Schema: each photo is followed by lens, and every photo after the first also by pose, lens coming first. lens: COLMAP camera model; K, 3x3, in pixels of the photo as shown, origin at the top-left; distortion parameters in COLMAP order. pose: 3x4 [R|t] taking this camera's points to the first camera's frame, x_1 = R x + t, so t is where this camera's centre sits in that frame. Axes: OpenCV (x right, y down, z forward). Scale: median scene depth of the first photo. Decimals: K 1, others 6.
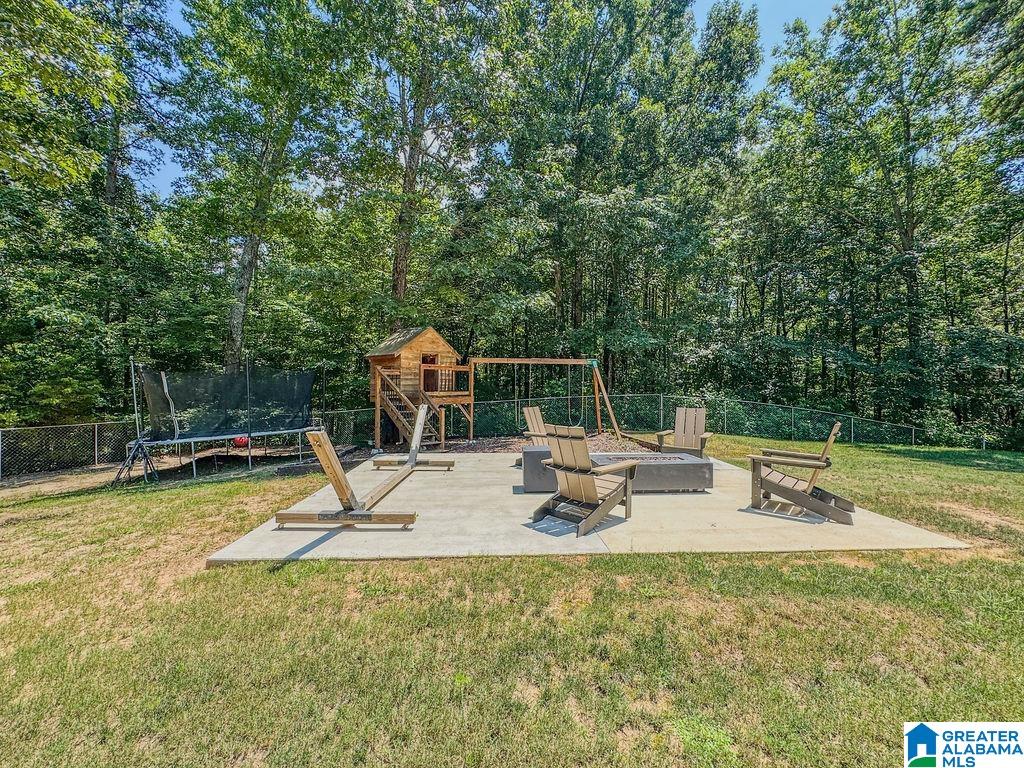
lens RADIAL K [[406.8, 0, 512.0], [0, 406.8, 384.0], [0, 0, 1]] dist [-0.004026, -0.000092]
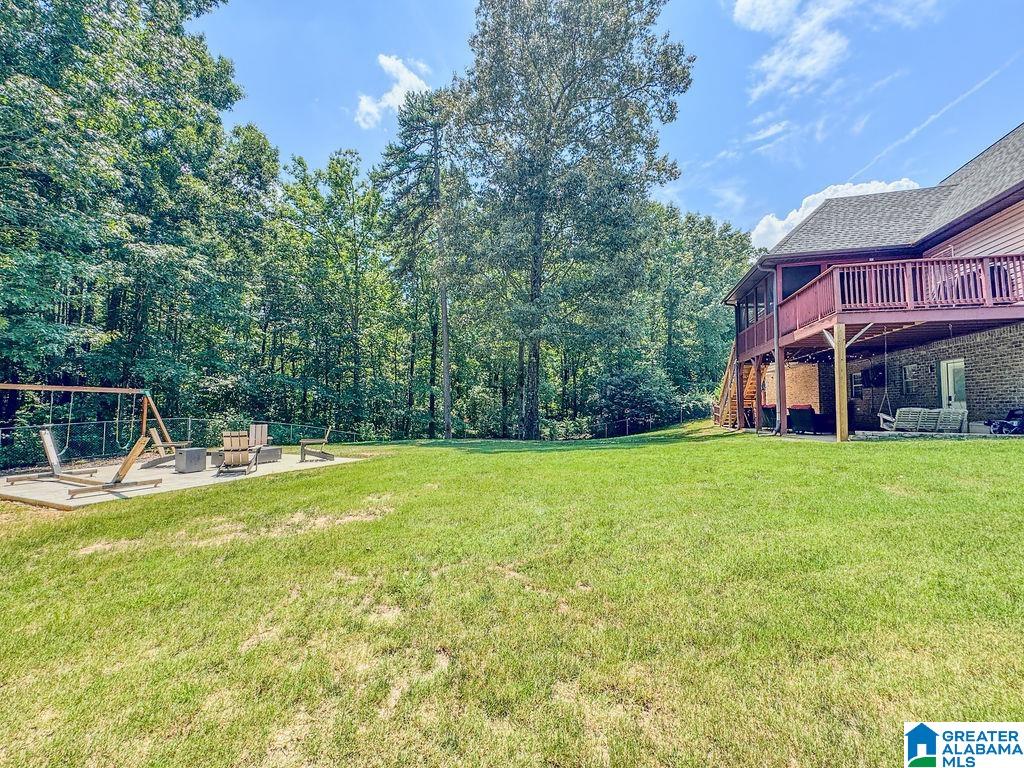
lens RADIAL K [[406.8, 0, 512.0], [0, 406.8, 384.0], [0, 0, 1]] dist [-0.004026, -0.000092]
pose [[0.413882, 0.049595, 0.908978, -0.308628], [-0.001567, 0.998552, -0.053768, -0.010113], [-0.910329, 0.020829, 0.413361, -0.321147]]
